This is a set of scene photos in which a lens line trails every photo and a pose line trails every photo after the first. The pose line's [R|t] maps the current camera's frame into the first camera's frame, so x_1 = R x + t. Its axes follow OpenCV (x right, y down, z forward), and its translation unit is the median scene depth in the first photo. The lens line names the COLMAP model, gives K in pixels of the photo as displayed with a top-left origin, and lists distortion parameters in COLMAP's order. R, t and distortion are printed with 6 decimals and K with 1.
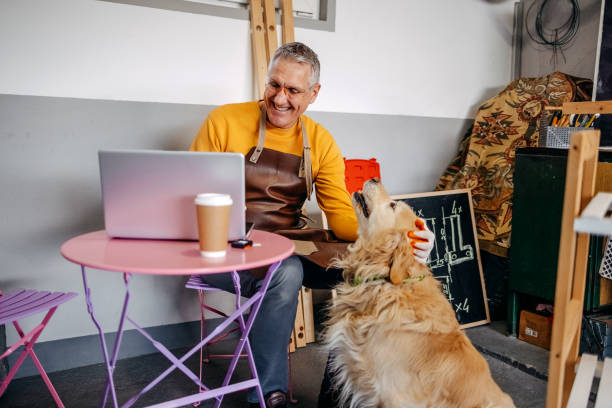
lens RADIAL K [[611.3, 0, 306.1], [0, 611.3, 202.1], [0, 0, 1]] dist [0.009687, 0.000000]
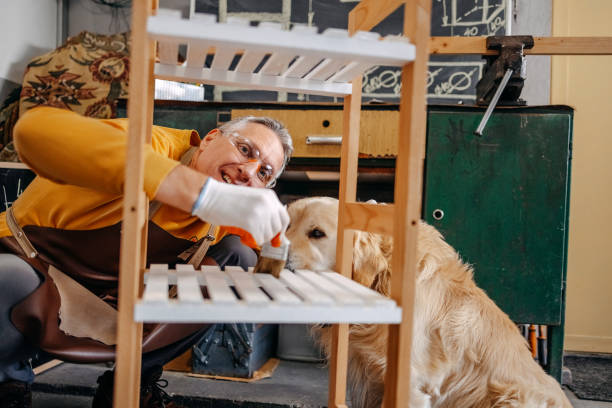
lens RADIAL K [[611.3, 0, 302.0], [0, 611.3, 207.5], [0, 0, 1]] dist [0.009687, 0.000000]
pose [[0.643508, 0.012704, 0.765334, -0.066103], [0.059249, 0.996036, -0.066352, 0.089671], [-0.763143, 0.088043, 0.640204, 0.339963]]
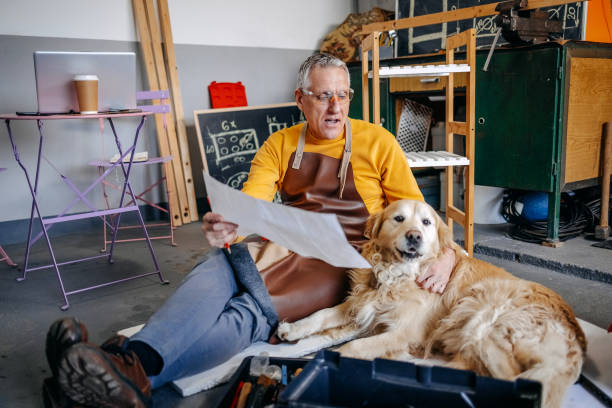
lens RADIAL K [[611.3, 0, 309.0], [0, 611.3, 204.9], [0, 0, 1]] dist [0.009687, 0.000000]
pose [[0.990576, -0.070212, 0.117595, 0.089109], [0.063547, 0.996204, 0.059501, 0.120784], [-0.121326, -0.051467, 0.991277, -0.299609]]
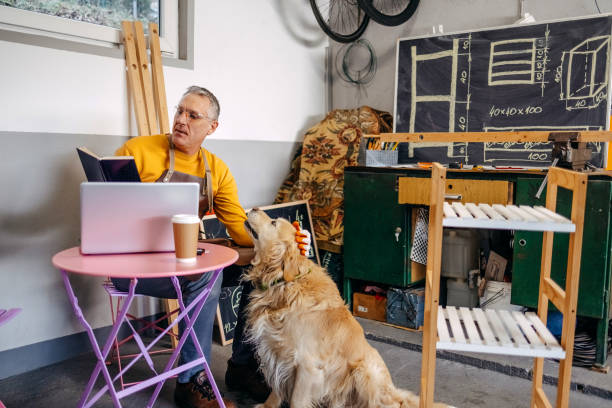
lens RADIAL K [[611.3, 0, 305.8], [0, 611.3, 204.2], [0, 0, 1]] dist [0.009687, 0.000000]
pose [[0.932343, -0.044424, 0.358835, -0.179261], [0.049252, 0.998777, -0.004319, -0.007879], [-0.358205, 0.021700, 0.933391, -0.151607]]
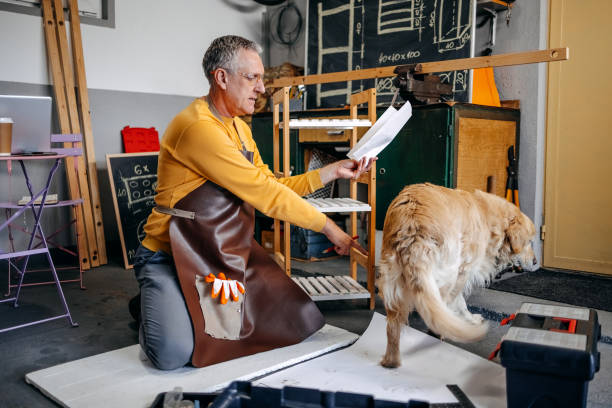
lens RADIAL K [[611.3, 0, 308.7], [0, 611.3, 200.0], [0, 0, 1]] dist [0.009687, 0.000000]
pose [[0.962860, -0.044465, 0.266314, 0.078602], [0.050221, 0.998628, -0.014840, 0.121822], [-0.265289, 0.027664, 0.963772, -0.342501]]
